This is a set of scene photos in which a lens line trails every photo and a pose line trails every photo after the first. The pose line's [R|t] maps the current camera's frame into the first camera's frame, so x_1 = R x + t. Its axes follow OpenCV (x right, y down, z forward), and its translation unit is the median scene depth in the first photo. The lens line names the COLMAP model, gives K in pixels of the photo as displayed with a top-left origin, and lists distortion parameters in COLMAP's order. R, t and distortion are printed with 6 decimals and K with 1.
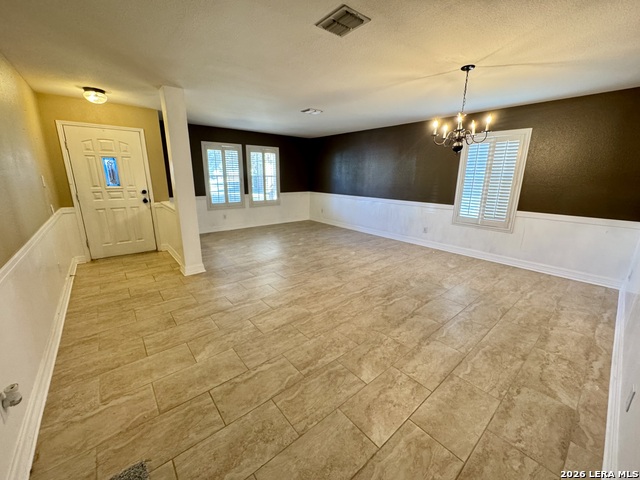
lens RADIAL K [[256.3, 0, 319.2], [0, 256.3, 238.7], [0, 0, 1]] dist [-0.000617, -0.000016]
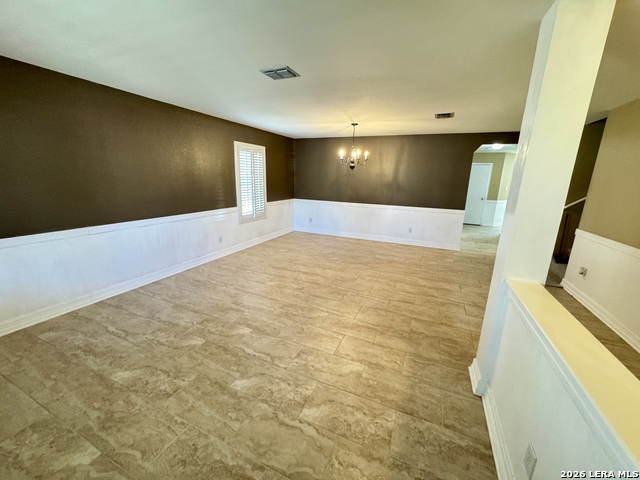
lens RADIAL K [[256.3, 0, 319.2], [0, 256.3, 238.7], [0, 0, 1]] dist [-0.000617, -0.000016]
pose [[-0.444762, -0.234736, 0.864341, -0.712884], [0.188060, 0.919057, 0.346365, -0.387616], [-0.875683, 0.316598, -0.364617, 1.399179]]
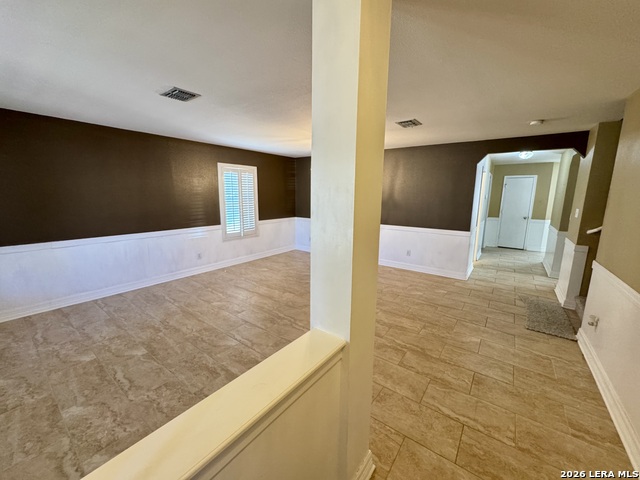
lens RADIAL K [[256.3, 0, 319.2], [0, 256.3, 238.7], [0, 0, 1]] dist [-0.000617, -0.000016]
pose [[-0.232379, -0.182687, 0.955314, -0.782959], [0.226114, 0.945144, 0.235744, -0.295359], [-0.945977, 0.270792, -0.178324, 1.004500]]
